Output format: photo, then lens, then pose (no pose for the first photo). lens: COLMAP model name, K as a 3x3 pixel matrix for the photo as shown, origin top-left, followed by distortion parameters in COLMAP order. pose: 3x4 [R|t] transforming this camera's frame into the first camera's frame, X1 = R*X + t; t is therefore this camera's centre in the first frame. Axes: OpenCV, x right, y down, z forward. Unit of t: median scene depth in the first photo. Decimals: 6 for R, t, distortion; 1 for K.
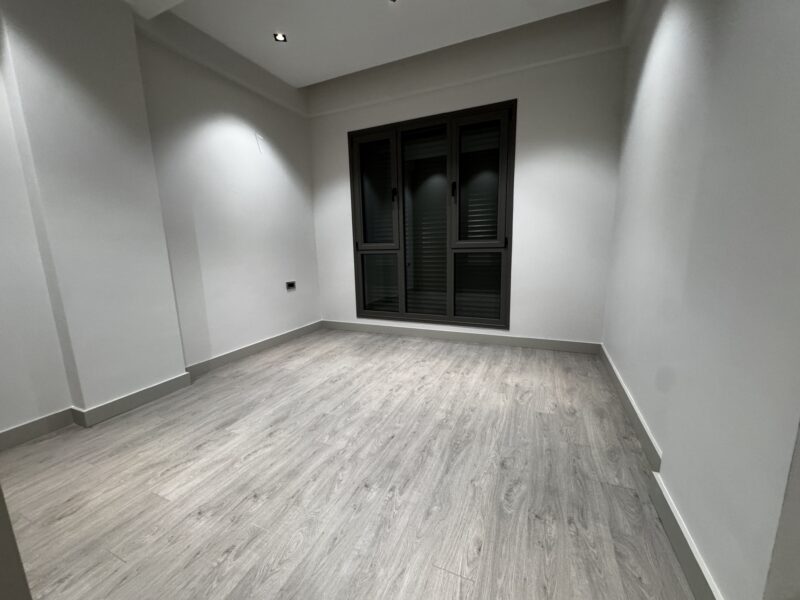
lens RADIAL K [[319.6, 0, 398.5], [0, 319.6, 299.7], [0, 0, 1]] dist [0.000966, -0.000113]
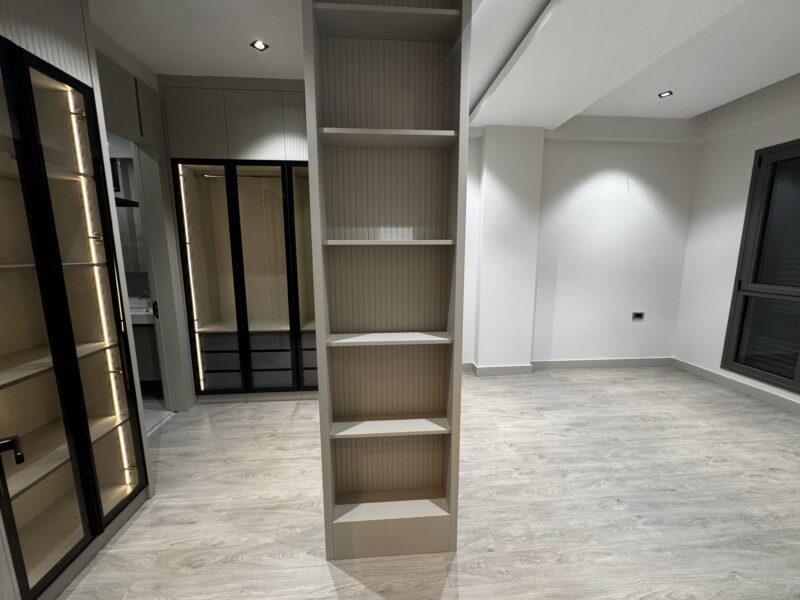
lens RADIAL K [[319.6, 0, 399.2], [0, 319.6, 299.7], [0, 0, 1]] dist [0.000966, -0.000113]
pose [[0.476795, 0.160297, -0.864275, 0.285385], [-0.155275, 0.983129, 0.096680, -0.120835], [0.865191, 0.088104, 0.493641, -0.285803]]
